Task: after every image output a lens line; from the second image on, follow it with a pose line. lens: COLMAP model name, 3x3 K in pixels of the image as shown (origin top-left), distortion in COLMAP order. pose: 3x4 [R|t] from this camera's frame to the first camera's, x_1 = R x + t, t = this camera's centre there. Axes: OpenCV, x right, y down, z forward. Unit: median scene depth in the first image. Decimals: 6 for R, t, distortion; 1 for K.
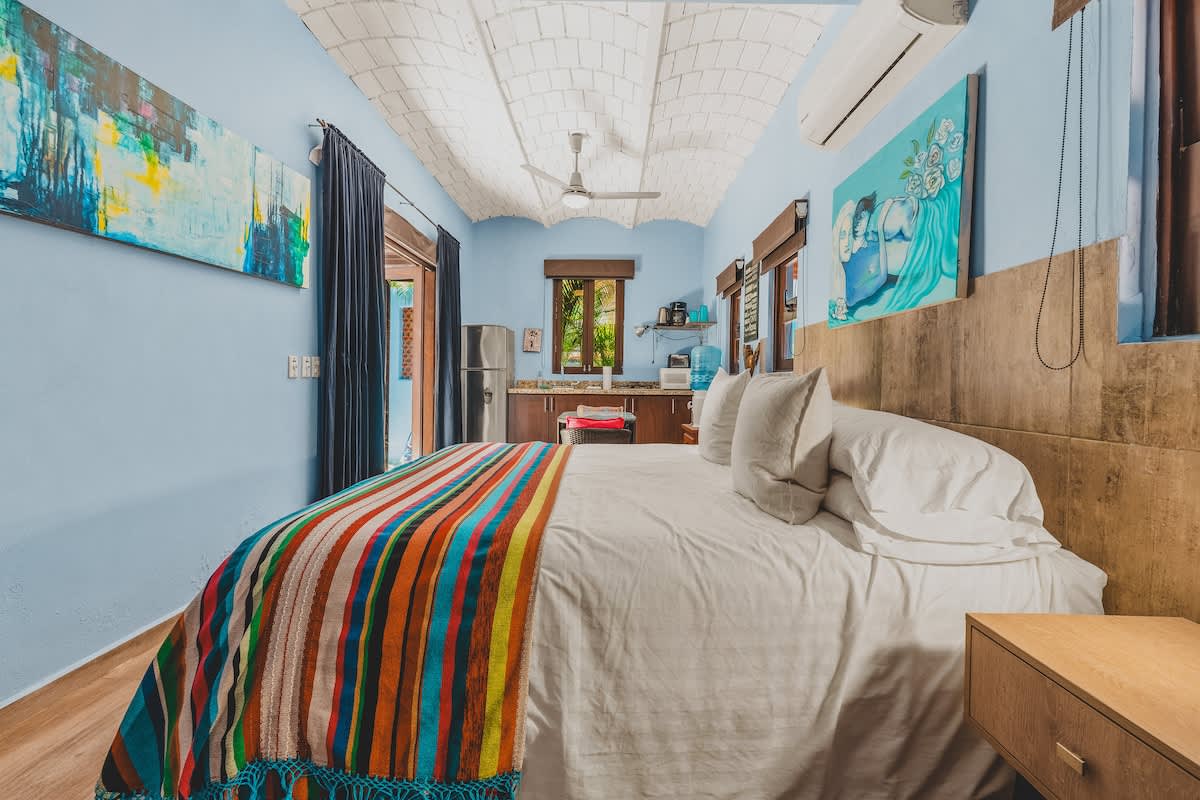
lens RADIAL K [[533.3, 0, 600.7], [0, 533.3, 388.3], [0, 0, 1]] dist [0.000620, 0.000082]
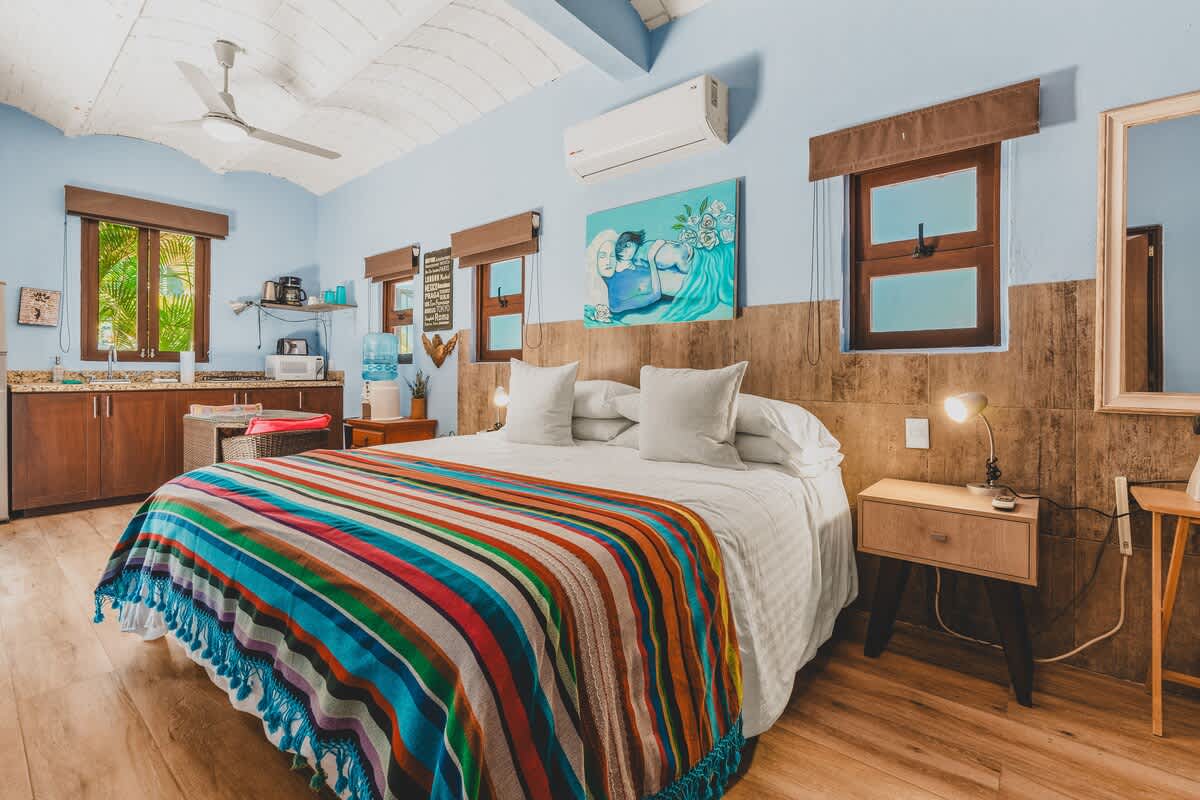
lens RADIAL K [[540.5, 0, 602.7], [0, 540.5, 376.2], [0, 0, 1]] dist [-0.000456, 0.000156]
pose [[0.624944, -0.014409, 0.780537, -0.647668], [0.013743, 0.999878, 0.007455, -0.012645], [-0.780549, 0.006068, 0.625066, 0.238502]]
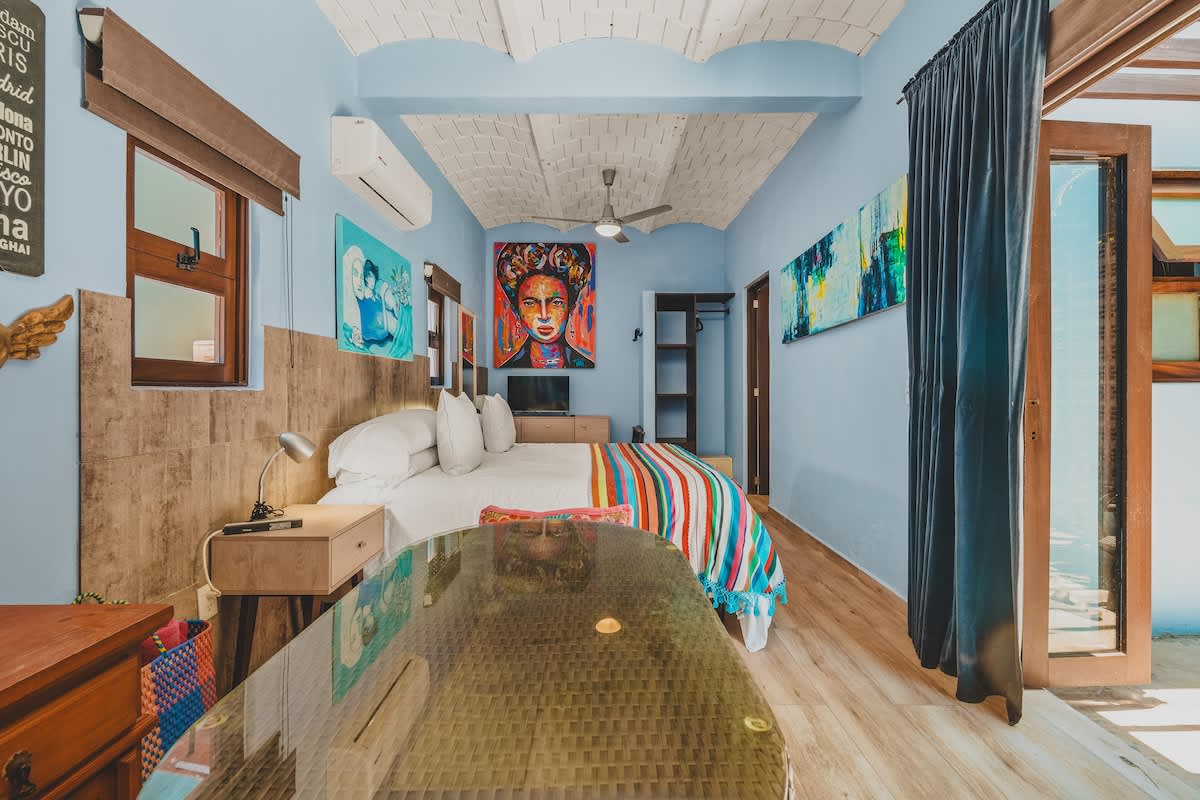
lens RADIAL K [[533.3, 0, 600.7], [0, 533.3, 388.3], [0, 0, 1]] dist [0.000620, 0.000082]
pose [[-0.999736, -0.012074, -0.019525, -0.058247], [-0.012232, 0.999893, 0.007993, -0.065270], [0.019426, 0.008229, -0.999777, 2.541381]]
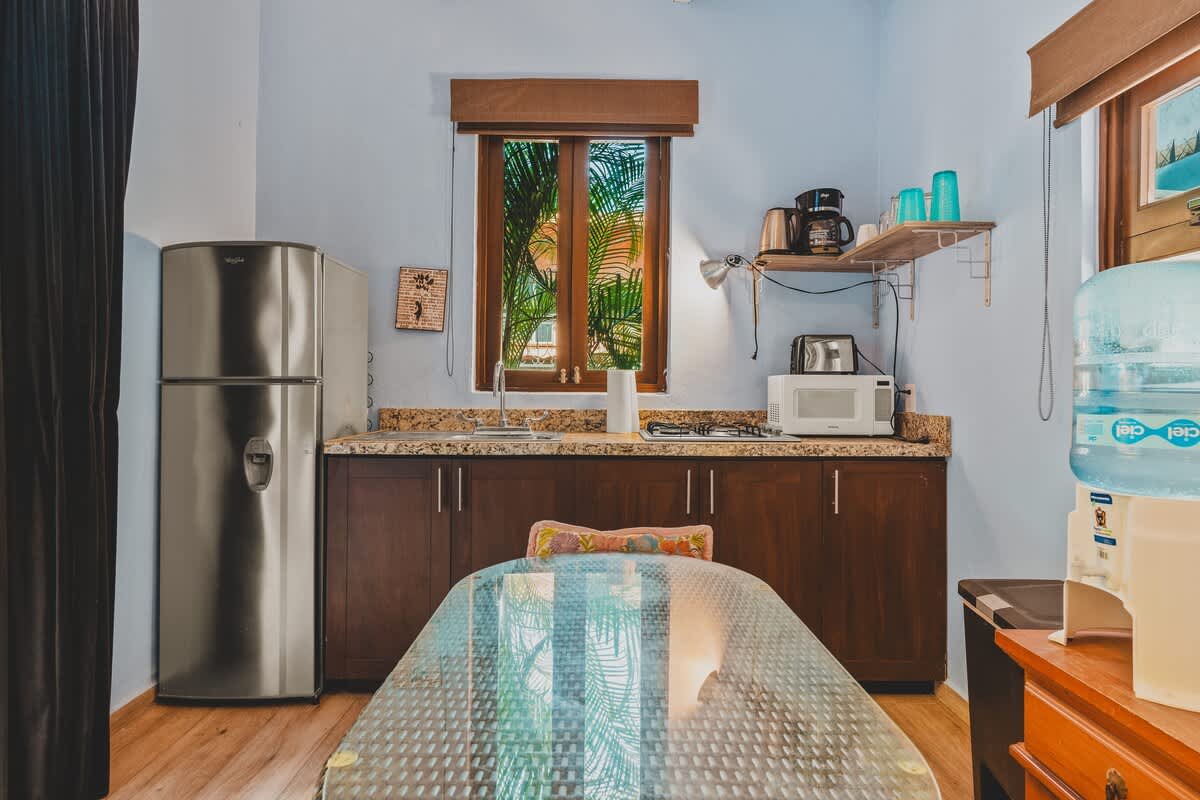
lens RADIAL K [[638.4, 0, 601.0], [0, 638.4, 393.1], [0, 0, 1]] dist [-0.001435, -0.000056]
pose [[0.999870, -0.004377, 0.015521, -0.033754], [0.004403, 0.999989, -0.001655, -0.074195], [-0.015514, 0.001723, 0.999878, 1.702249]]
